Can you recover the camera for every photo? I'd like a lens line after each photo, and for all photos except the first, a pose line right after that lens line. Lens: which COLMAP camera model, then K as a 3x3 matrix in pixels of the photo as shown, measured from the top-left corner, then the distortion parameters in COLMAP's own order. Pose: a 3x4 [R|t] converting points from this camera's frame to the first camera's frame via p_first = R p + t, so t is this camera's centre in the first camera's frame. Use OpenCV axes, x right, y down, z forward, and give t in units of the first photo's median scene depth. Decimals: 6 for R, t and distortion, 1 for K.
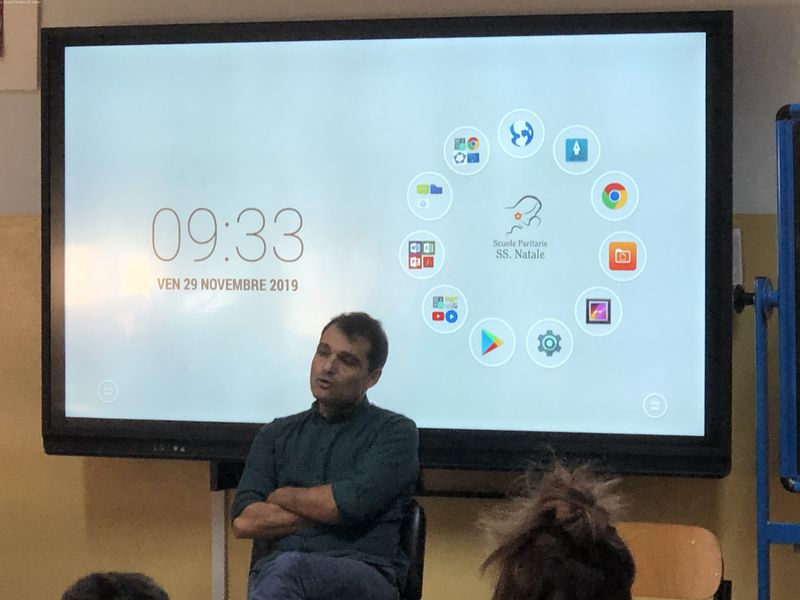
lens RADIAL K [[2704.7, 0, 400.0], [0, 2704.7, 299.9], [0, 0, 1]] dist [-0.176091, 0.000000]
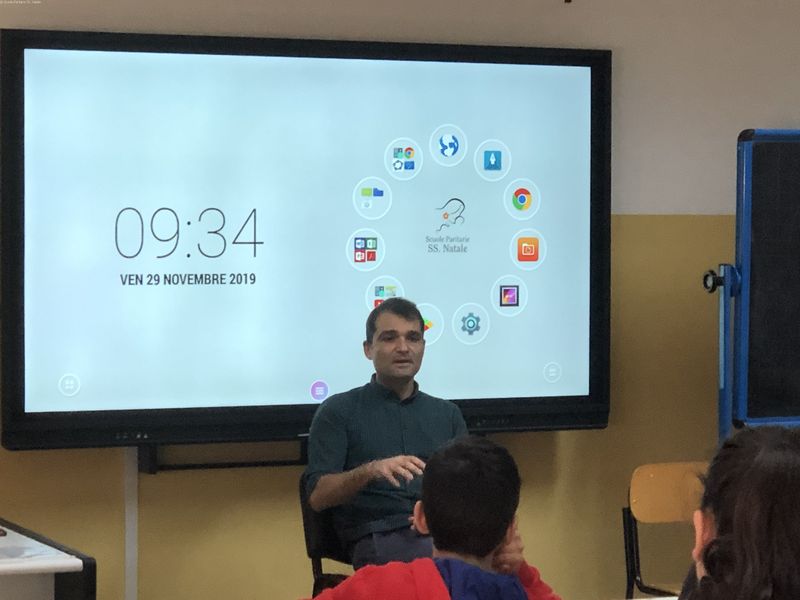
lens RADIAL K [[2532.5, 0, 401.0], [0, 2532.5, 299.0], [0, 0, 1]] dist [-0.186051, 0.000000]
pose [[0.699431, -0.021797, 0.714368, -0.749767], [0.019842, 0.999742, 0.011077, -0.007587], [-0.714425, 0.006426, 0.699683, 0.247716]]
